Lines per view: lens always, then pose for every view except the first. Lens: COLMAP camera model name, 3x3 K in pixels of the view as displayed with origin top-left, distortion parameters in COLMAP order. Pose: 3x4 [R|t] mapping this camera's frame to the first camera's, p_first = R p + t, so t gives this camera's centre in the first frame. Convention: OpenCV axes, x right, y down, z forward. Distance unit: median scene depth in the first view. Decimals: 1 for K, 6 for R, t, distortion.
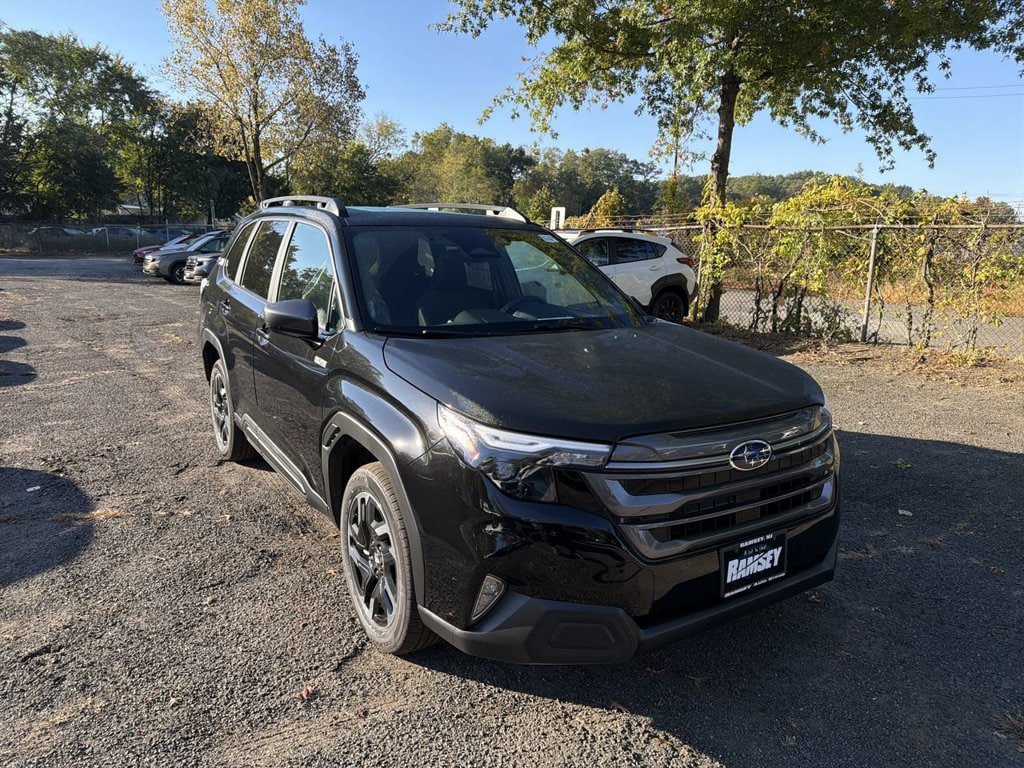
lens RADIAL K [[725.3, 0, 512.0], [0, 725.3, 384.0], [0, 0, 1]] dist [0.061144, -0.086325]
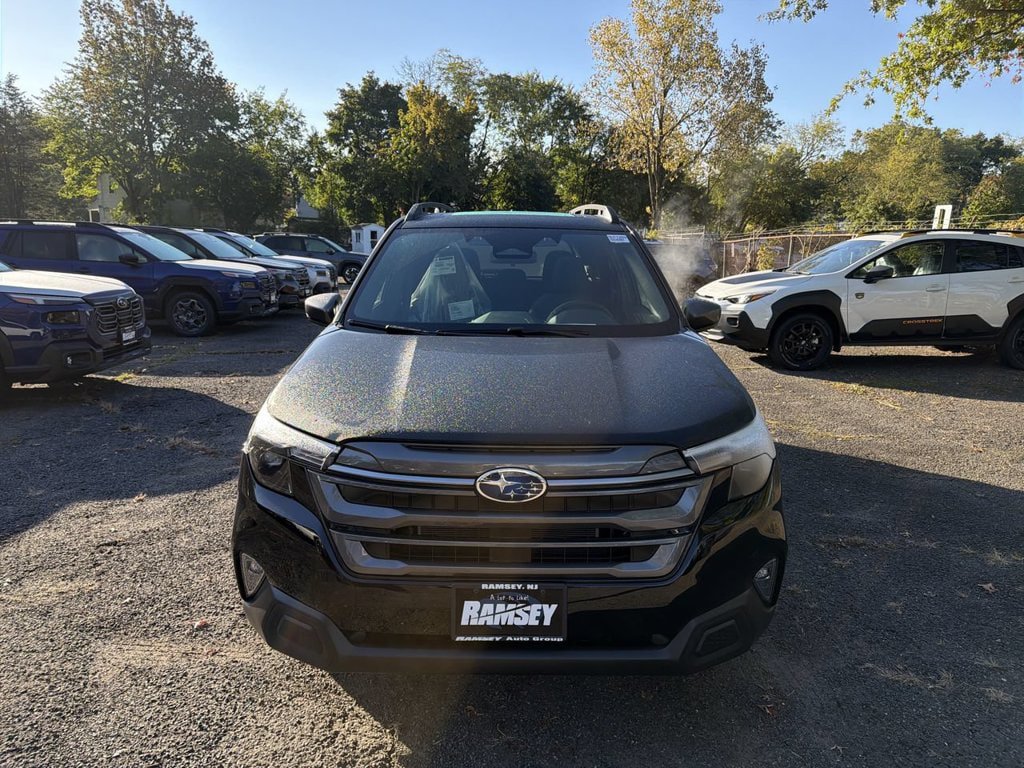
lens RADIAL K [[730.3, 0, 512.0], [0, 730.3, 384.0], [0, 0, 1]] dist [0.024685, -0.029537]
pose [[0.842324, 0.095542, -0.530436, 0.185783], [-0.101760, 0.994654, 0.017564, -0.008608], [0.529279, 0.039183, 0.847543, 0.065874]]
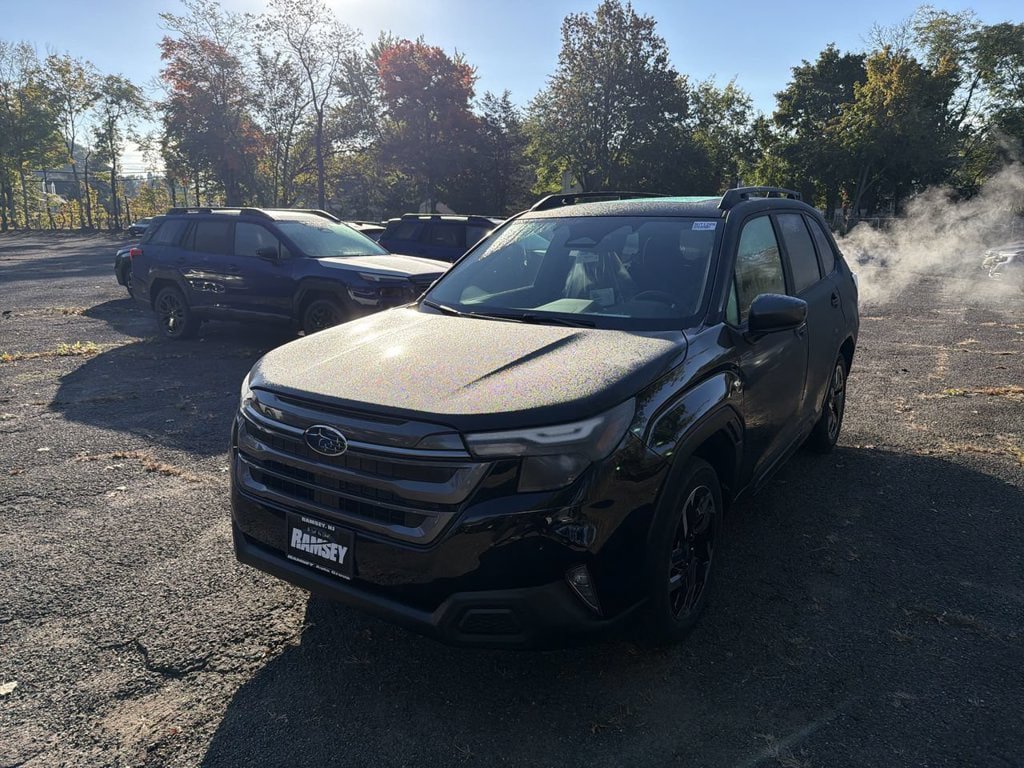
lens RADIAL K [[730.3, 0, 512.0], [0, 730.3, 384.0], [0, 0, 1]] dist [0.024685, -0.029537]
pose [[0.402320, 0.176938, -0.898238, 0.321156], [-0.170935, 0.978410, 0.116169, -0.034044], [0.899400, 0.106803, 0.423879, 0.191919]]
